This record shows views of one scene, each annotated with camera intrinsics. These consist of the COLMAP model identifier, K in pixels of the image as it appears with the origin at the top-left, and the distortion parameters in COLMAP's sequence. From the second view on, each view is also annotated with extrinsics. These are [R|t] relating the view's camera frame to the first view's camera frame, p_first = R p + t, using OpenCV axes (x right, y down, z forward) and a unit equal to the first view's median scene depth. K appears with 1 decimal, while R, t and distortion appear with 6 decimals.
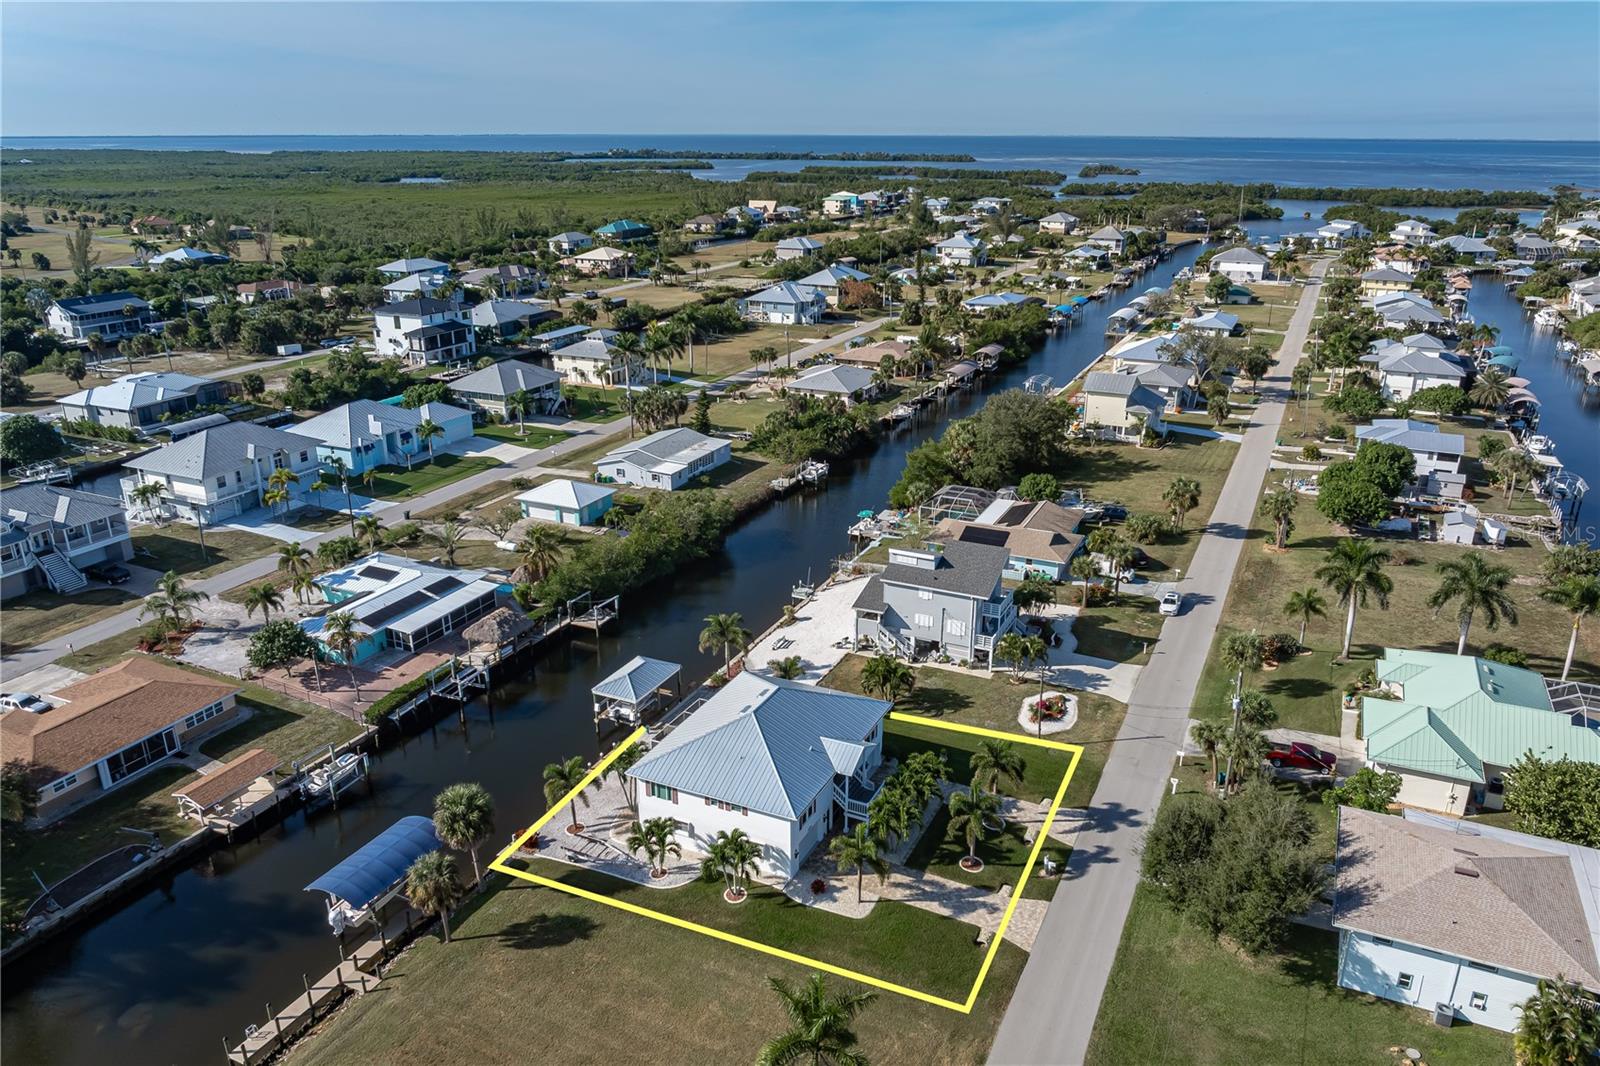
lens RADIAL K [[1131.7, 0, 800.6], [0, 1131.7, 544.4], [0, 0, 1]] dist [-0.027840, 0.011602]
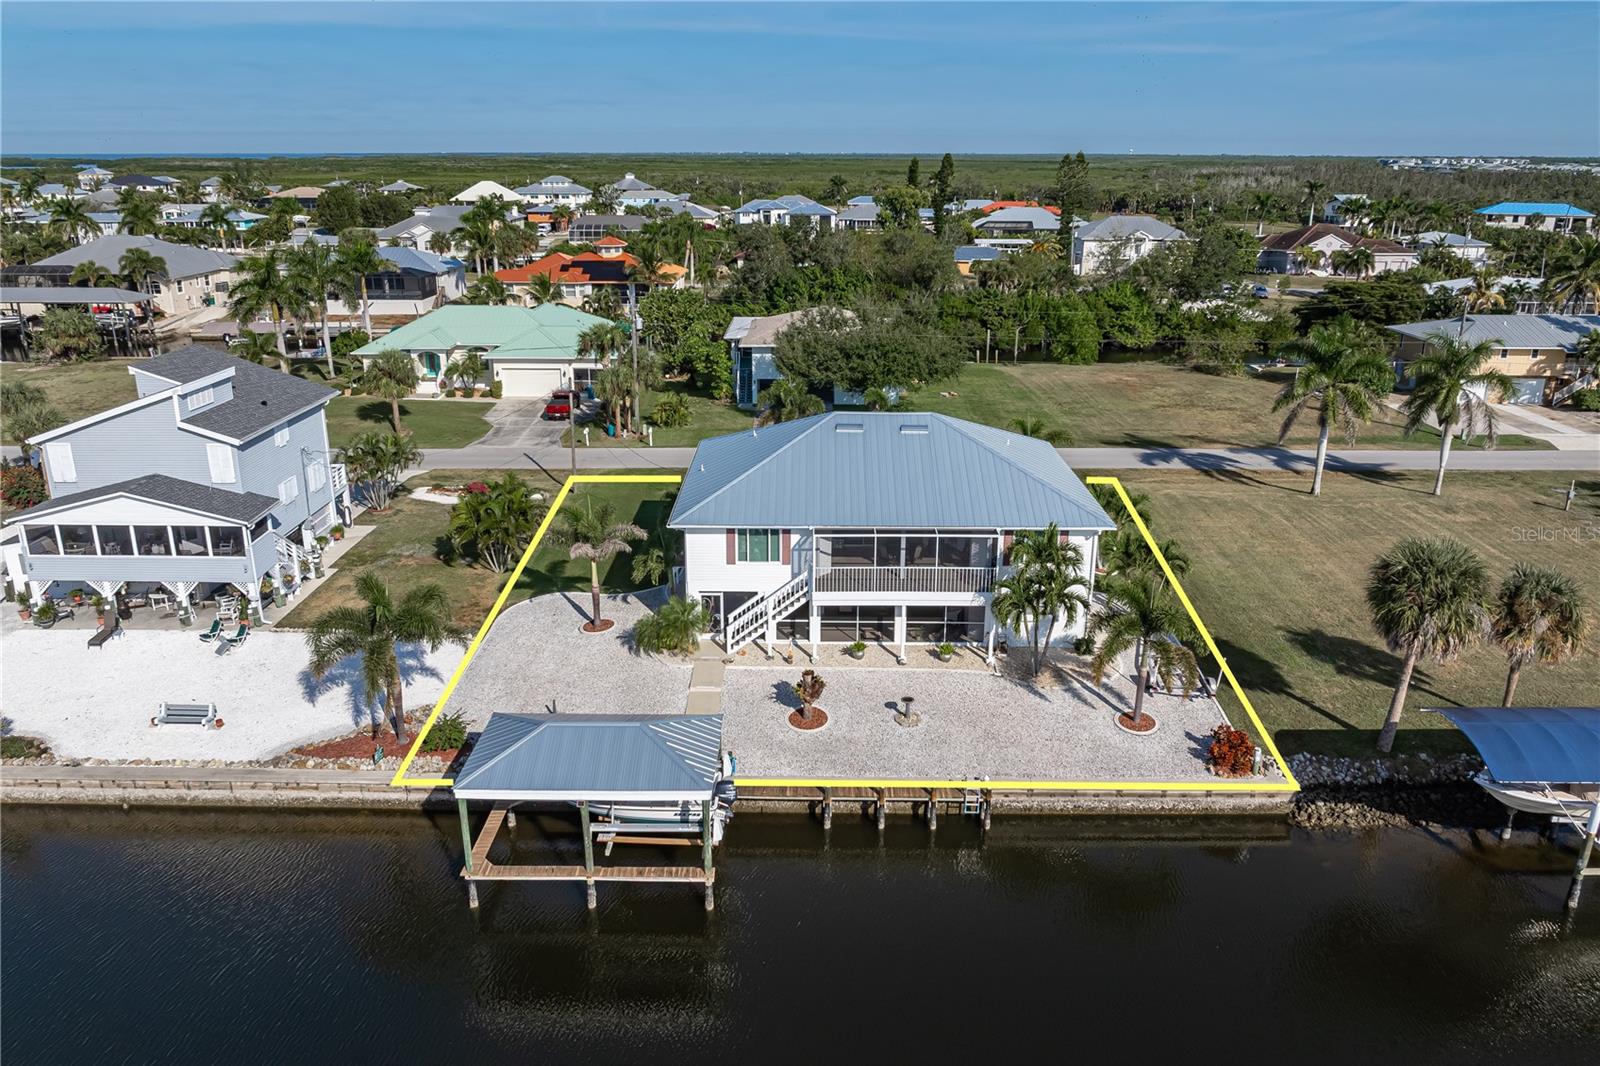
lens RADIAL K [[1131.7, 0, 804.0], [0, 1131.7, 494.7], [0, 0, 1]] dist [-0.027840, 0.011602]
pose [[-0.420711, -0.265264, 0.867547, -0.346906], [0.308467, 0.857489, 0.411778, -0.054881], [-0.853141, 0.440849, -0.278930, 0.778333]]
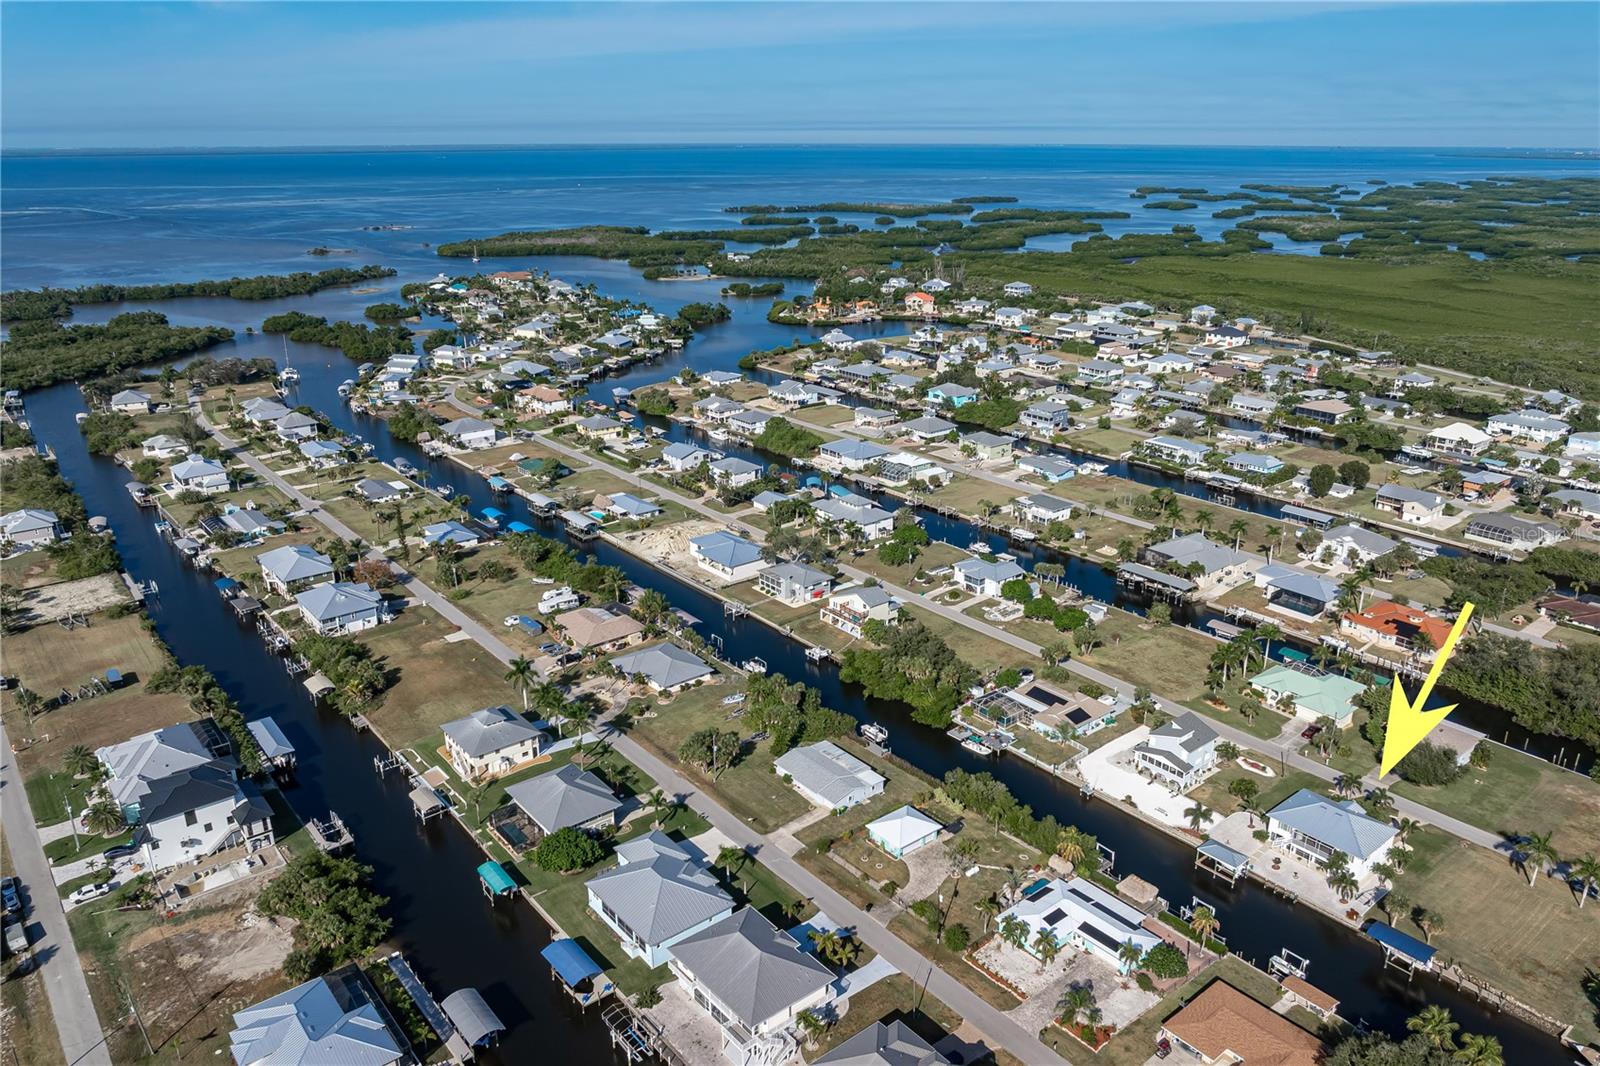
lens RADIAL K [[1131.7, 0, 804.4], [0, 1131.7, 546.9], [0, 0, 1]] dist [-0.027840, 0.011602]
pose [[0.429492, -0.310465, 0.848026, -1.489626], [0.311312, 0.932387, 0.183683, -0.734181], [-0.847715, 0.185110, 0.497105, 0.426438]]
